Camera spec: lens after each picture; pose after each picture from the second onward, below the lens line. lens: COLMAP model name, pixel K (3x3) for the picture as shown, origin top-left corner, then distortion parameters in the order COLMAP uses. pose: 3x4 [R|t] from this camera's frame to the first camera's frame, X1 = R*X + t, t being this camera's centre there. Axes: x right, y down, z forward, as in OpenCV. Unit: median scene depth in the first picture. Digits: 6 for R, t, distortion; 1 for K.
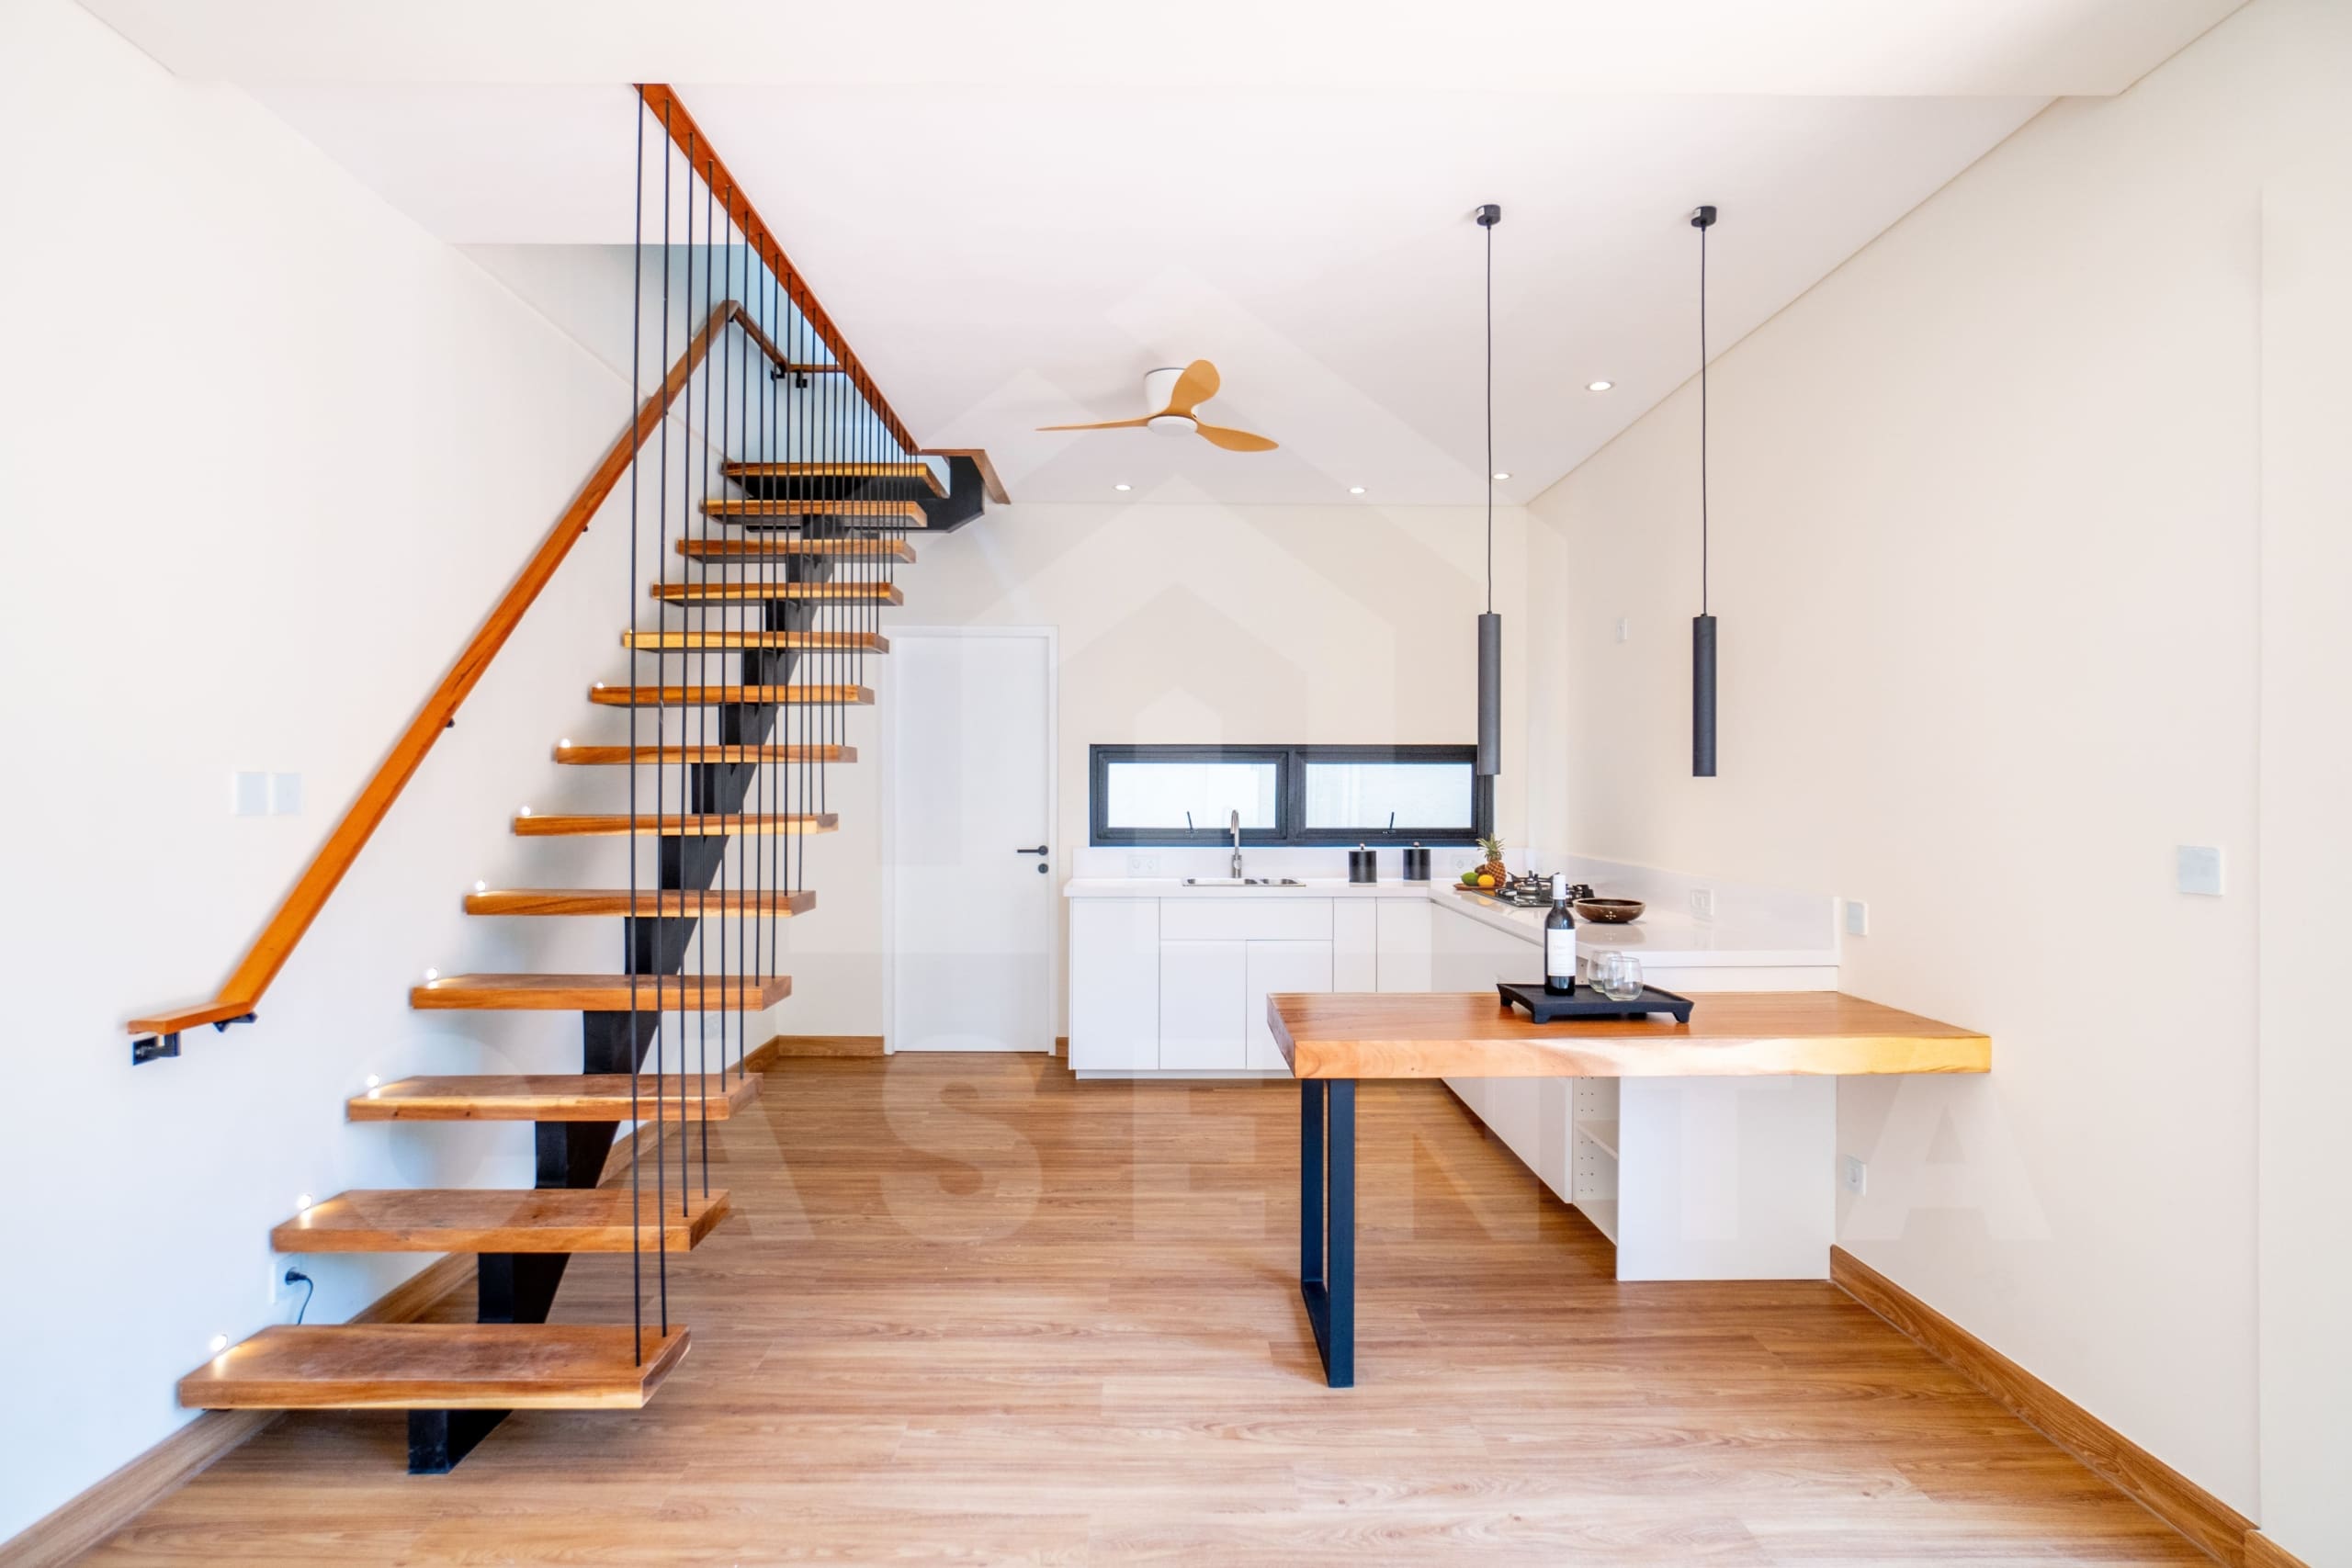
lens RADIAL K [[1200.1, 0, 1171.5], [0, 1200.1, 791.2], [0, 0, 1]] dist [-0.029327, -0.000142]
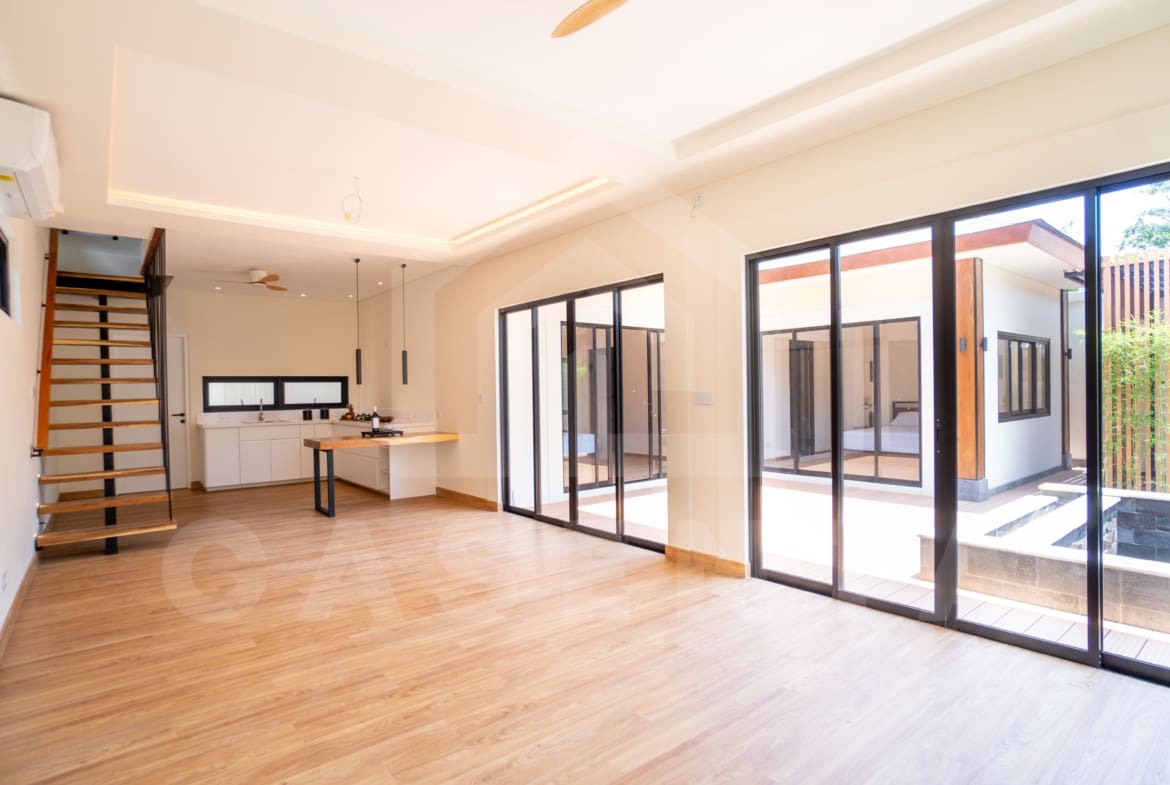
lens RADIAL K [[597.0, 0, 584.7], [0, 597.0, 396.8], [0, 0, 1]] dist [-0.029327, -0.000142]
pose [[0.778097, -0.019767, 0.627833, -0.242094], [0.019483, 0.999783, 0.007332, 0.016953], [-0.627842, 0.006527, 0.778313, -0.643923]]
